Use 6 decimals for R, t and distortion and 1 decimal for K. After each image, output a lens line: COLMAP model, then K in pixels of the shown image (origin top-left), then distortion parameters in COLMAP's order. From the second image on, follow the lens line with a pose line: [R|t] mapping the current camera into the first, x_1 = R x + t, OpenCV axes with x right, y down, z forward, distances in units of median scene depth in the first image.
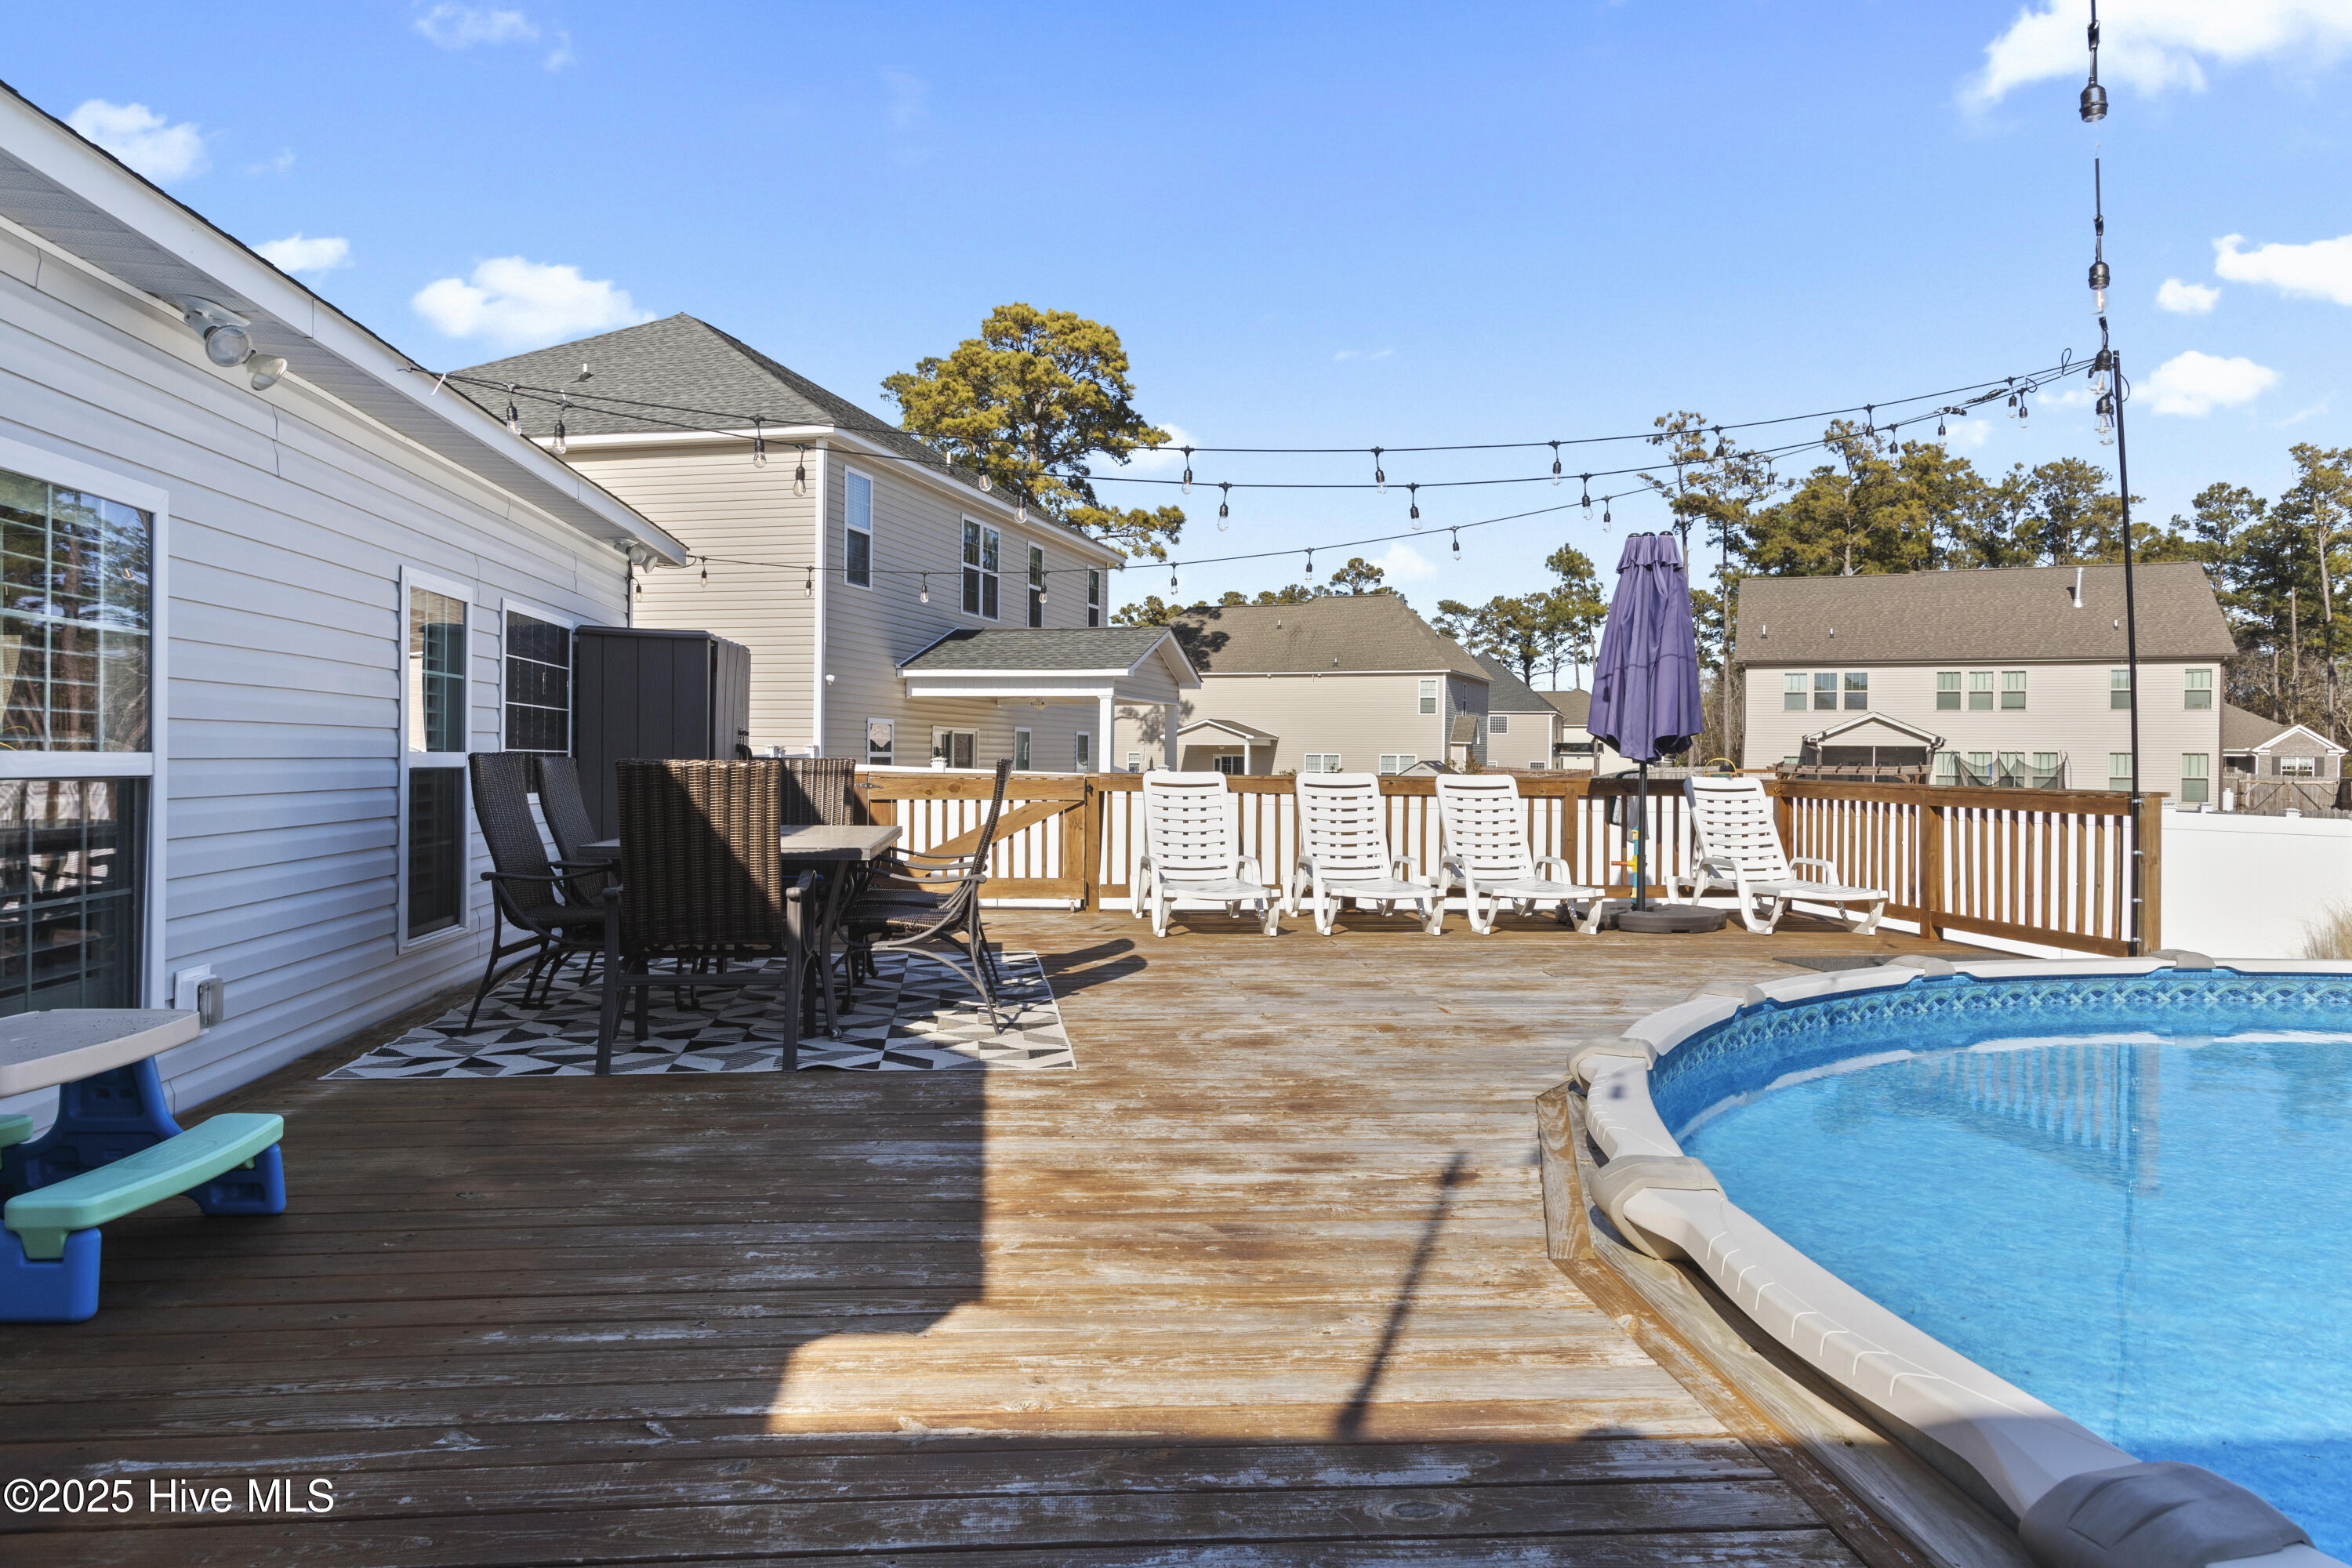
lens RADIAL K [[1521.7, 0, 1160.8], [0, 1521.7, 776.0], [0, 0, 1]] dist [0.008249, 0.006570]
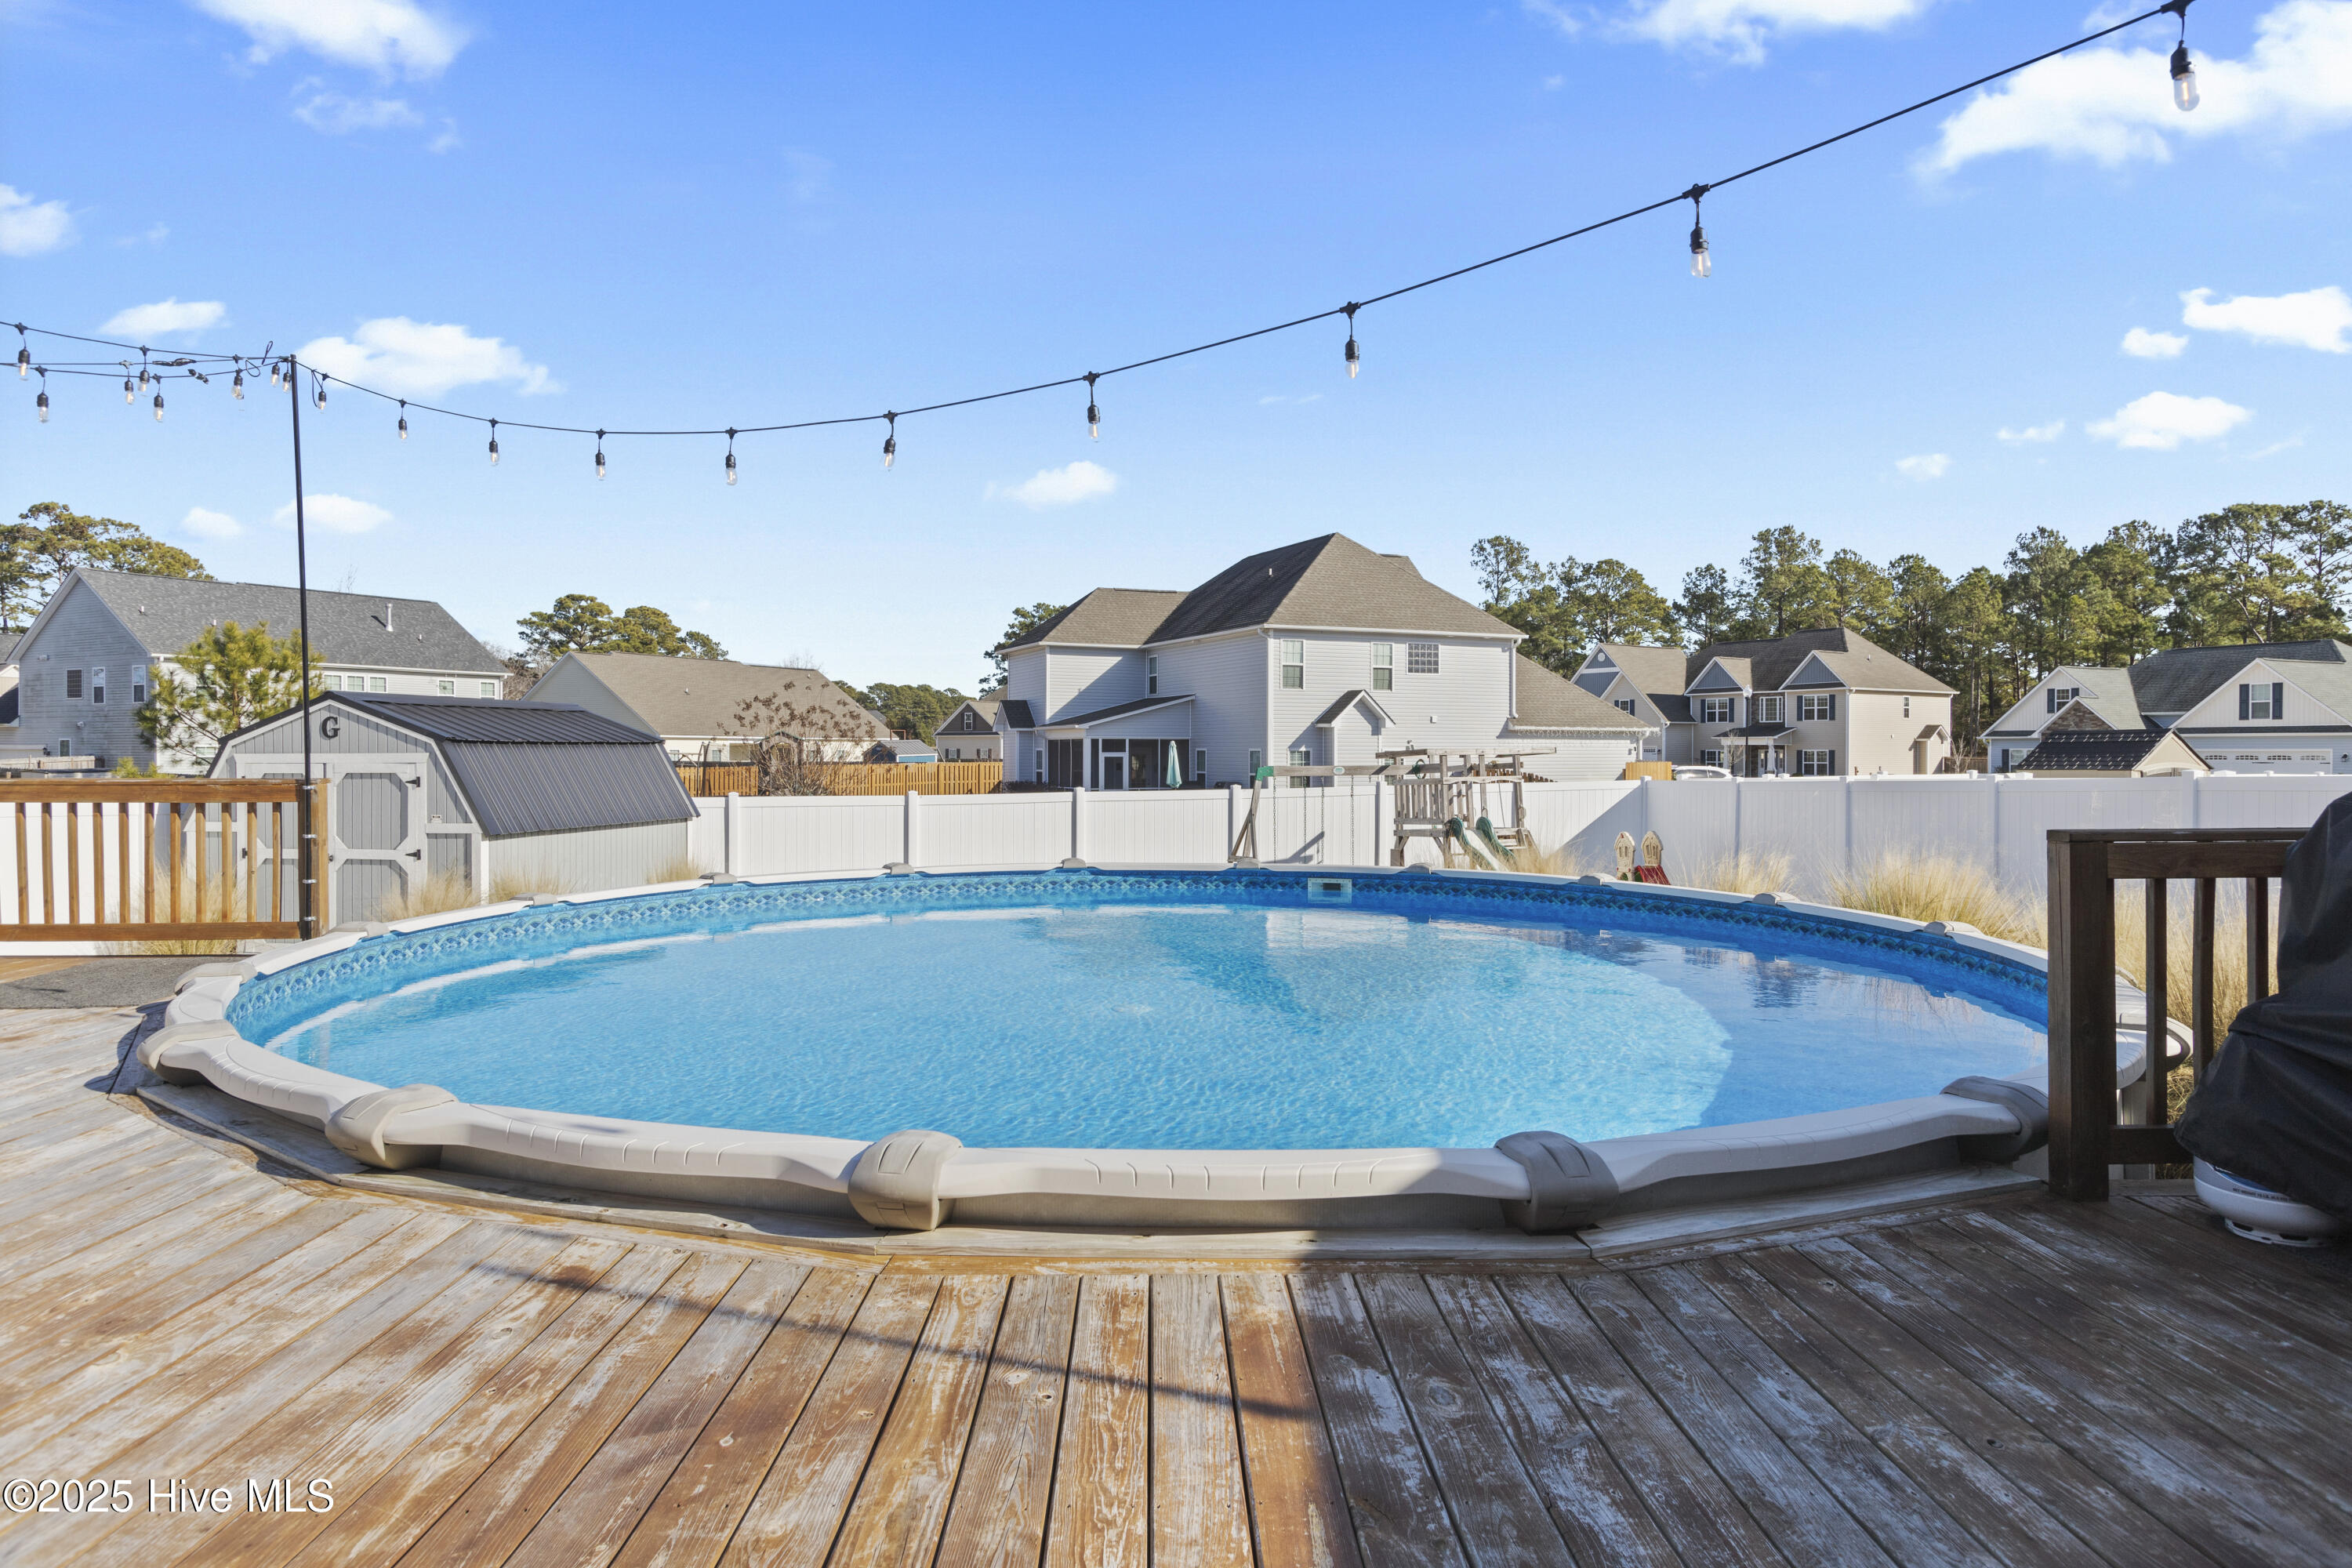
lens RADIAL K [[1398.5, 0, 1168.1], [0, 1398.5, 775.0], [0, 0, 1]] dist [-0.003971, -0.001468]
pose [[0.084137, -0.027513, 0.996074, -0.682115], [0.012807, 0.999566, 0.026528, -0.025175], [-0.996372, 0.010525, 0.084453, 0.828513]]
